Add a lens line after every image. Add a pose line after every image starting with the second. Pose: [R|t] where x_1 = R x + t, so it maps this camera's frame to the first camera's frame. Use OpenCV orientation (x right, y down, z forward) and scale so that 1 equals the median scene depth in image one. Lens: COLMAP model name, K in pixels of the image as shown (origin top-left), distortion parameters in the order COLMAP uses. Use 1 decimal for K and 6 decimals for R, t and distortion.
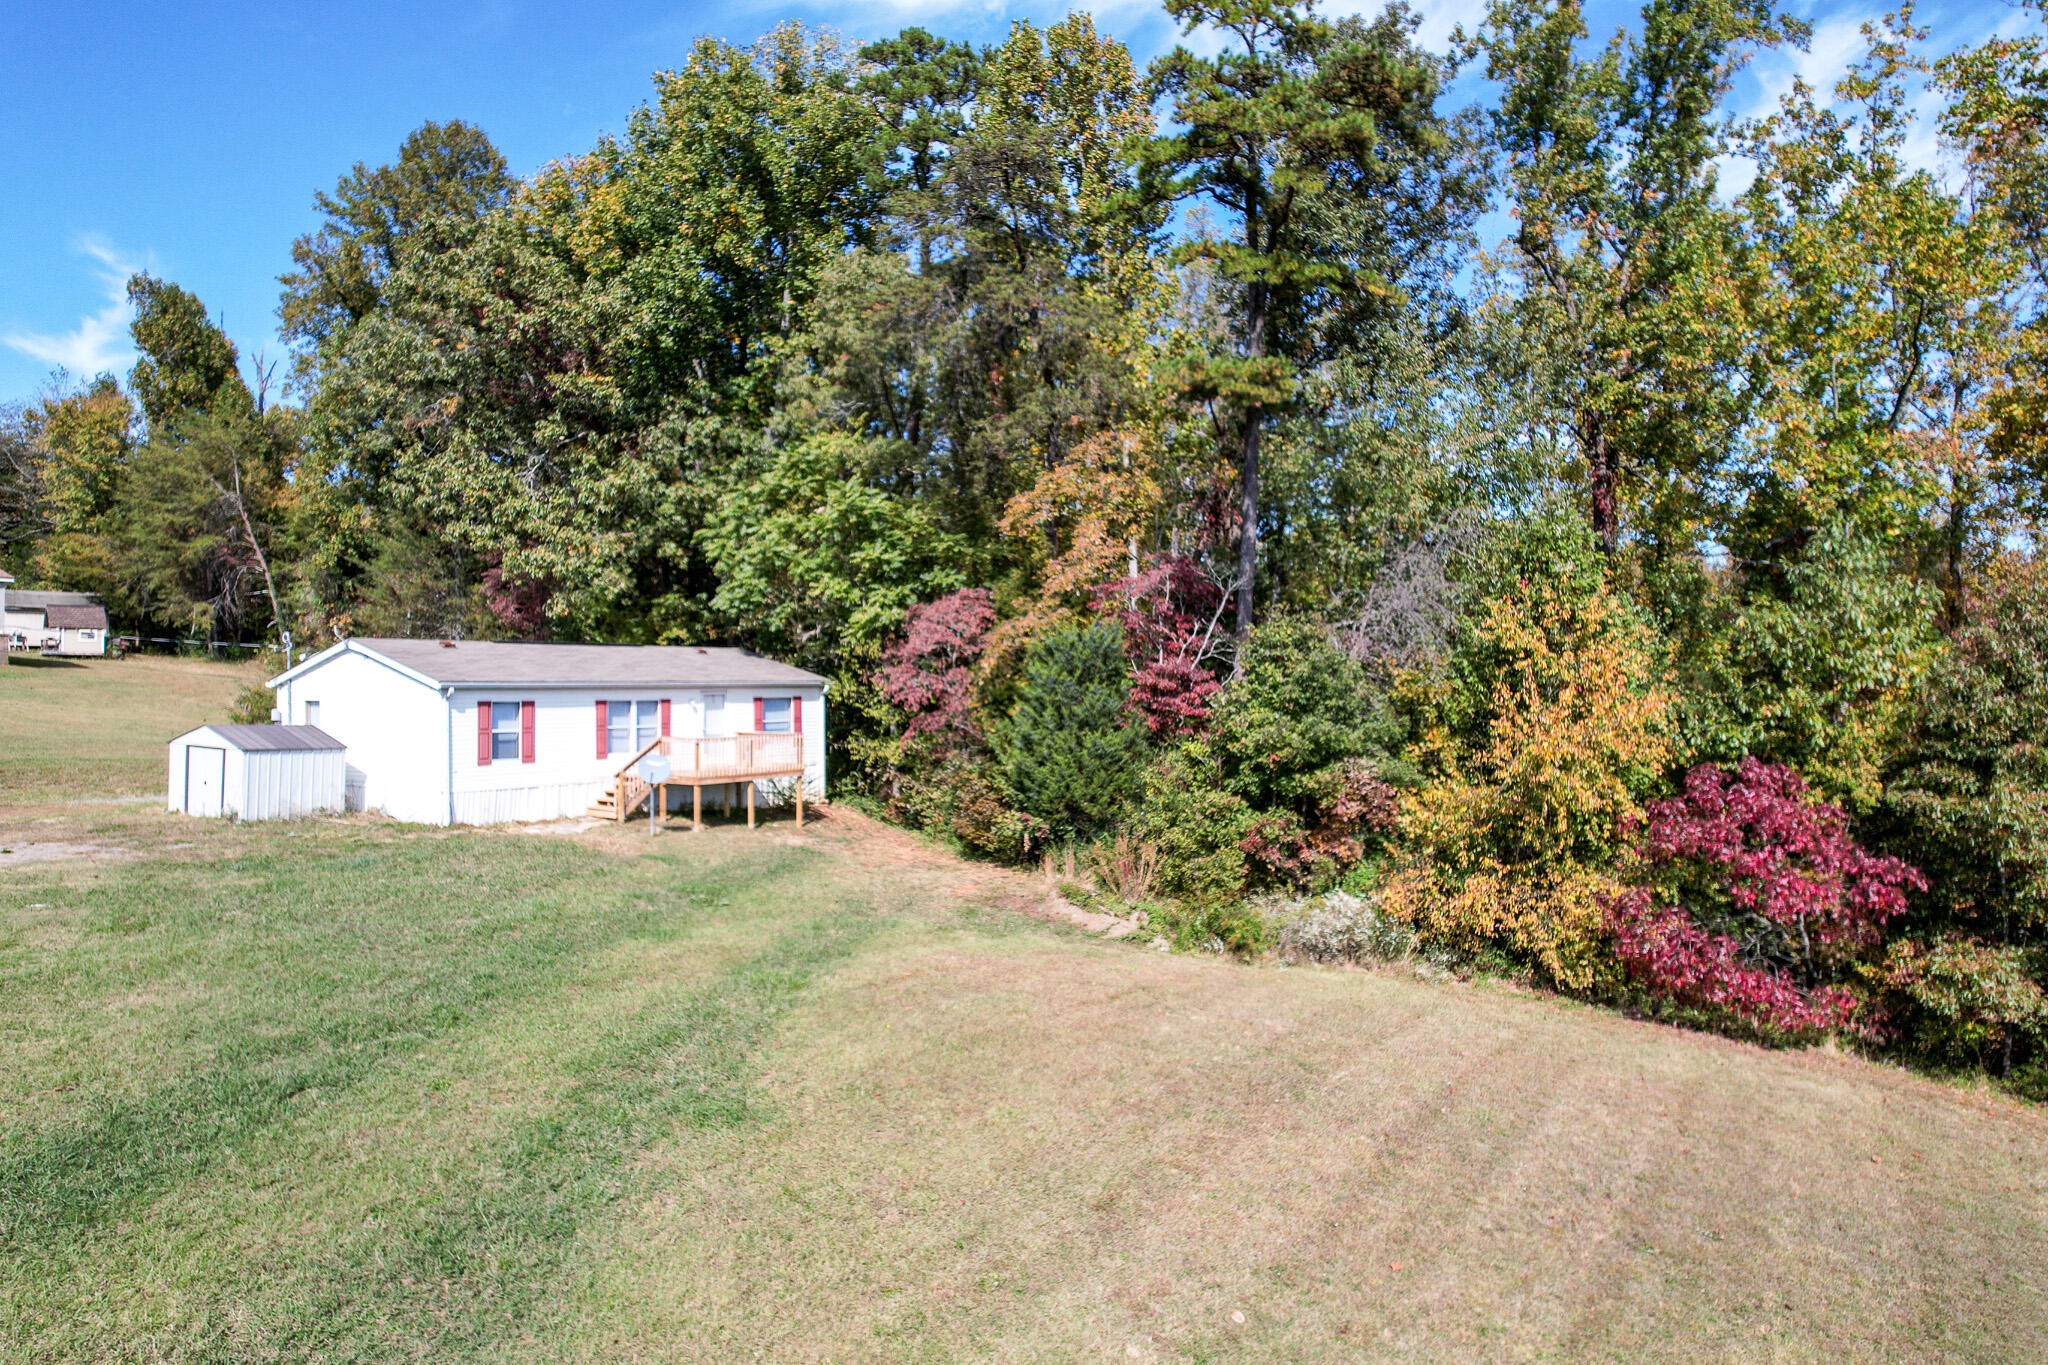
lens RADIAL K [[1307.6, 0, 1028.0], [0, 1307.6, 673.9], [0, 0, 1]] dist [-0.066644, 0.058322]
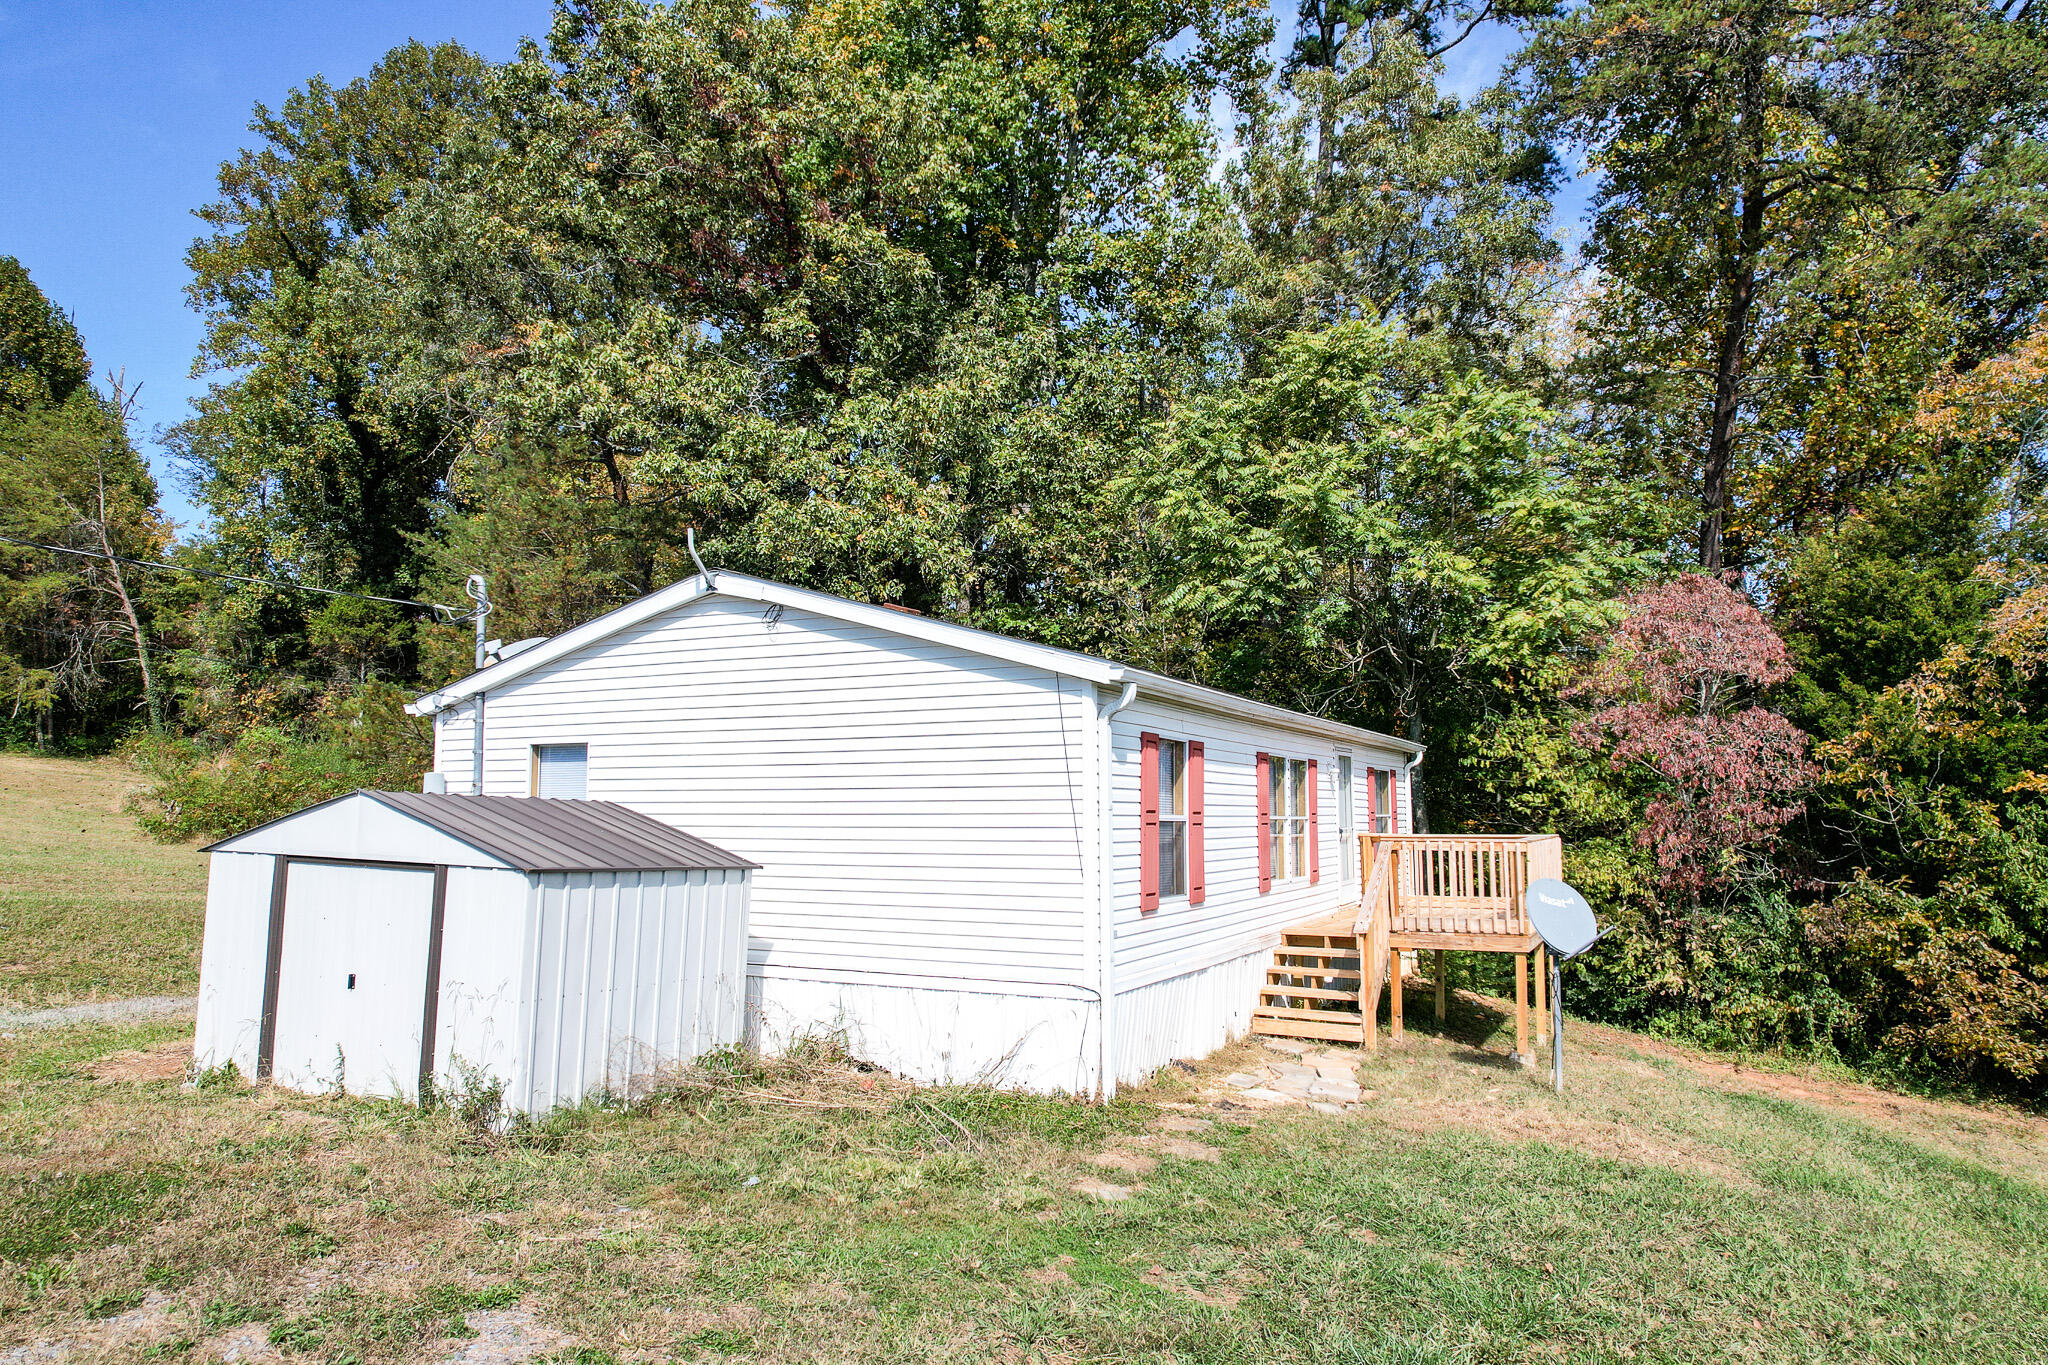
lens RADIAL K [[1307.6, 0, 1039.4], [0, 1307.6, 675.8], [0, 0, 1]] dist [-0.066644, 0.058322]
pose [[0.992092, 0.012927, 0.124849, -0.392501], [-0.000245, 0.994880, -0.101063, 0.033345], [-0.125516, 0.100233, 0.987015, 0.509065]]
